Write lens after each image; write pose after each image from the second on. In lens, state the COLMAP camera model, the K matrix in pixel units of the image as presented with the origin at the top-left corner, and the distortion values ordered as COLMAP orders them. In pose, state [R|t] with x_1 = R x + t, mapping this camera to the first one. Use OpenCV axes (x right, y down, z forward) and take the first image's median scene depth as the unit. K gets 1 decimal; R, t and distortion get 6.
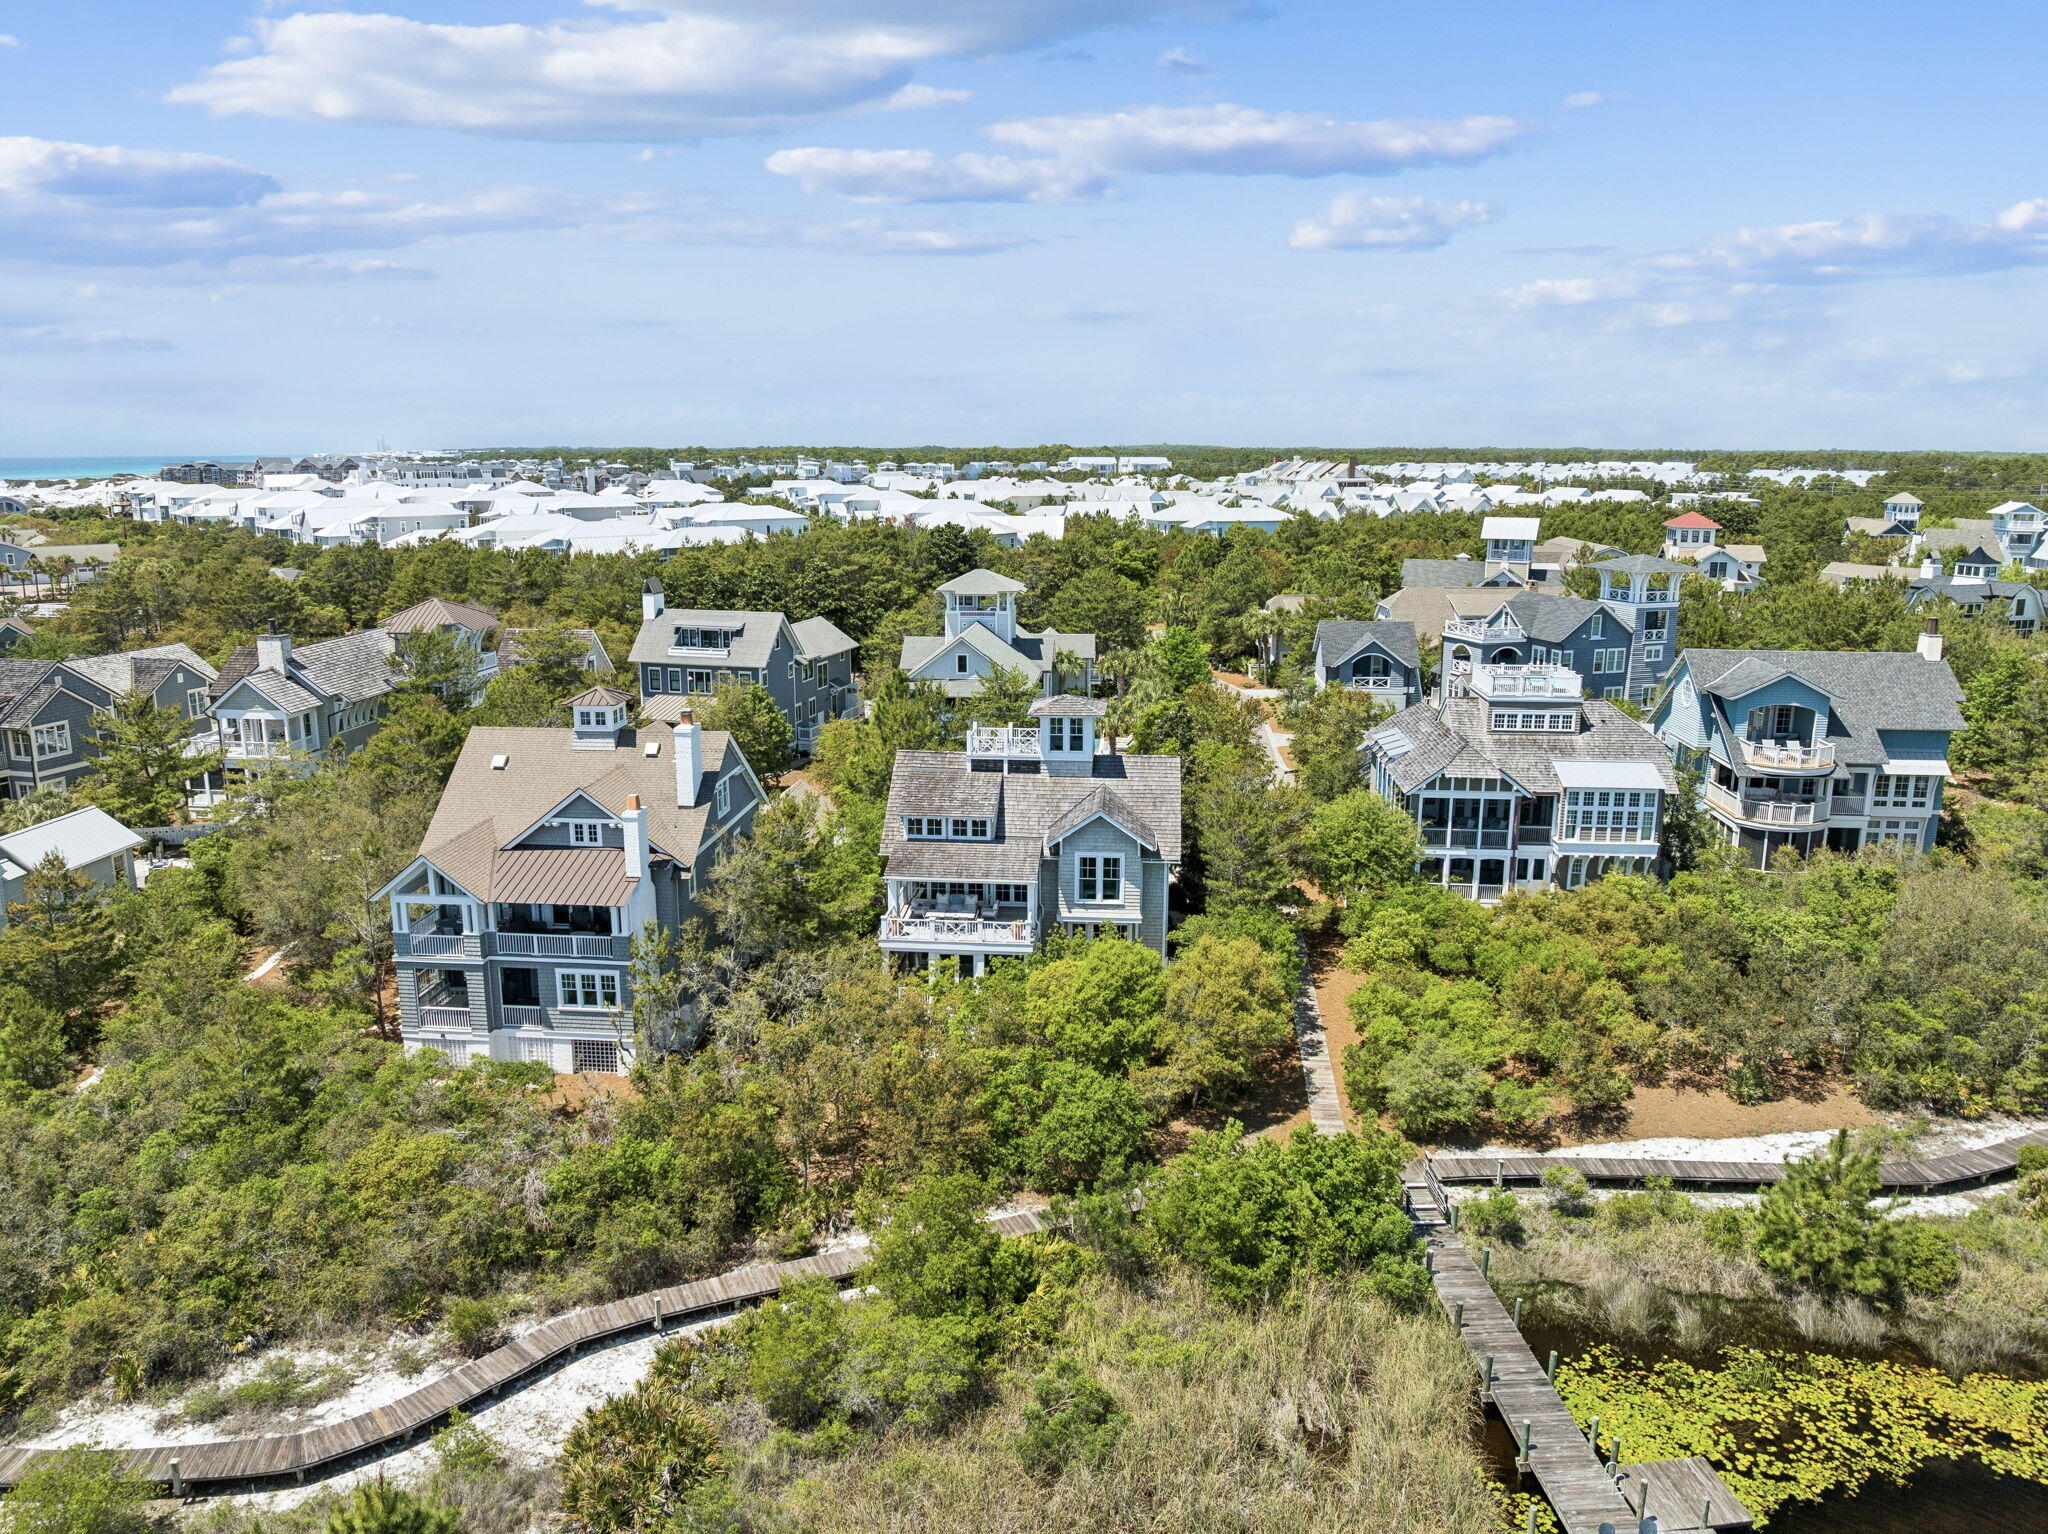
lens RADIAL K [[1471.5, 0, 1024.0], [0, 1471.5, 767.0], [0, 0, 1]] dist [-0.039759, 0.006753]
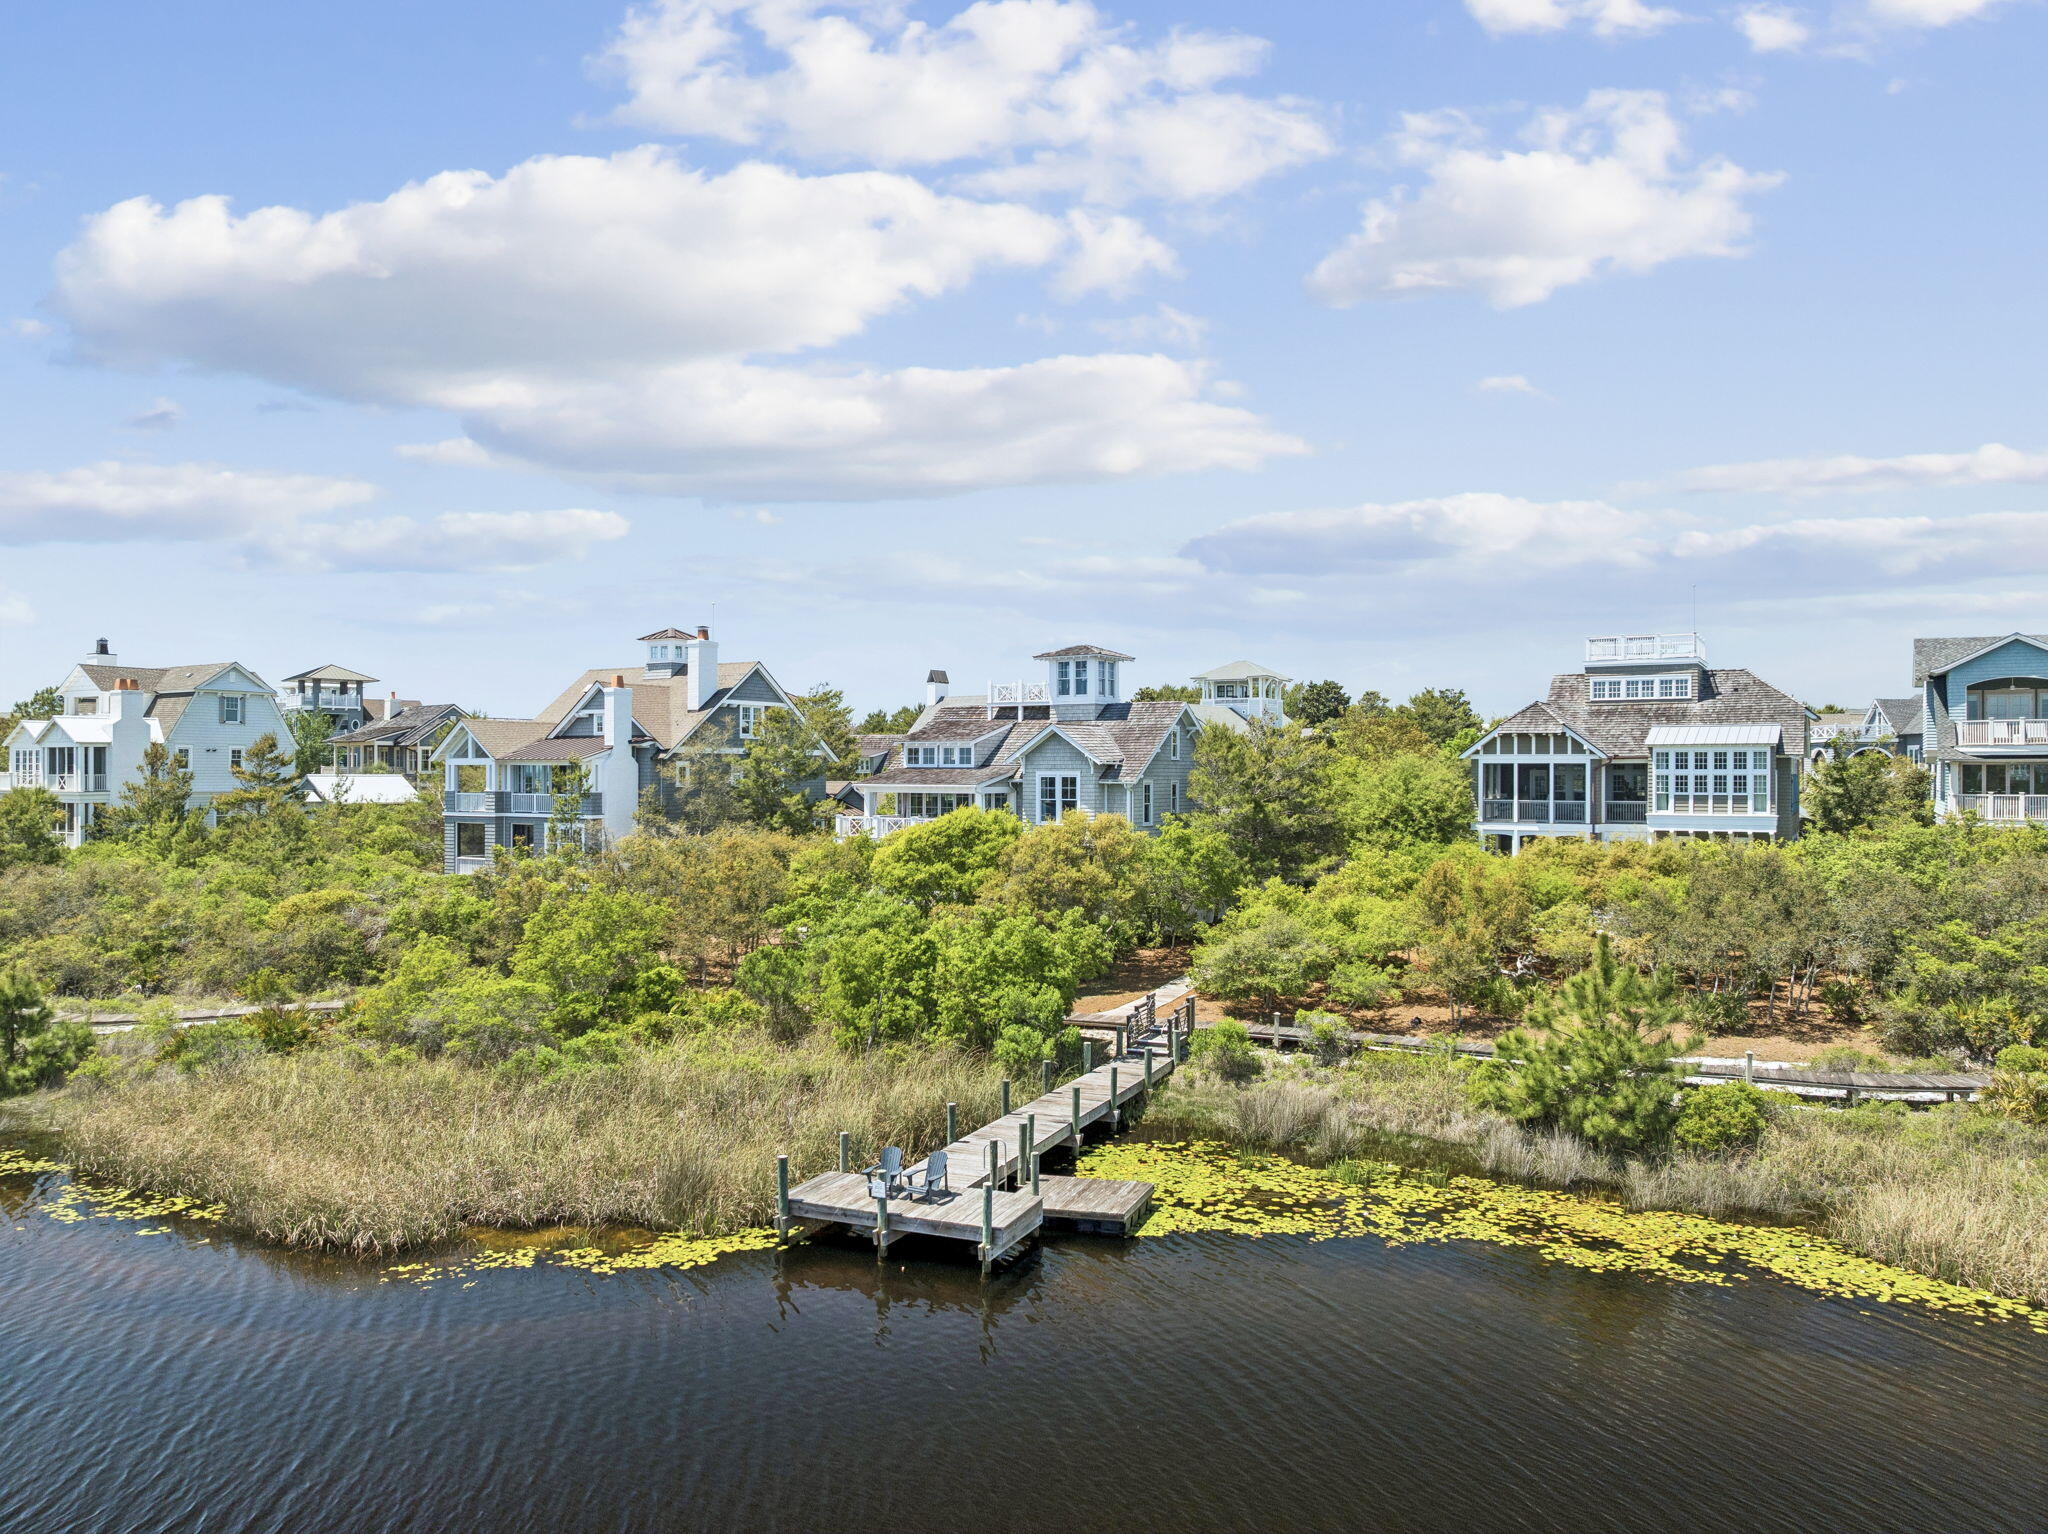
lens RADIAL K [[1471.5, 0, 1024.0], [0, 1471.5, 767.0], [0, 0, 1]] dist [-0.039759, 0.006753]
pose [[0.899447, -0.002212, -0.437023, 0.415775], [-0.097015, 0.974027, -0.204598, 0.233498], [0.426125, 0.226423, 0.875871, 0.114272]]
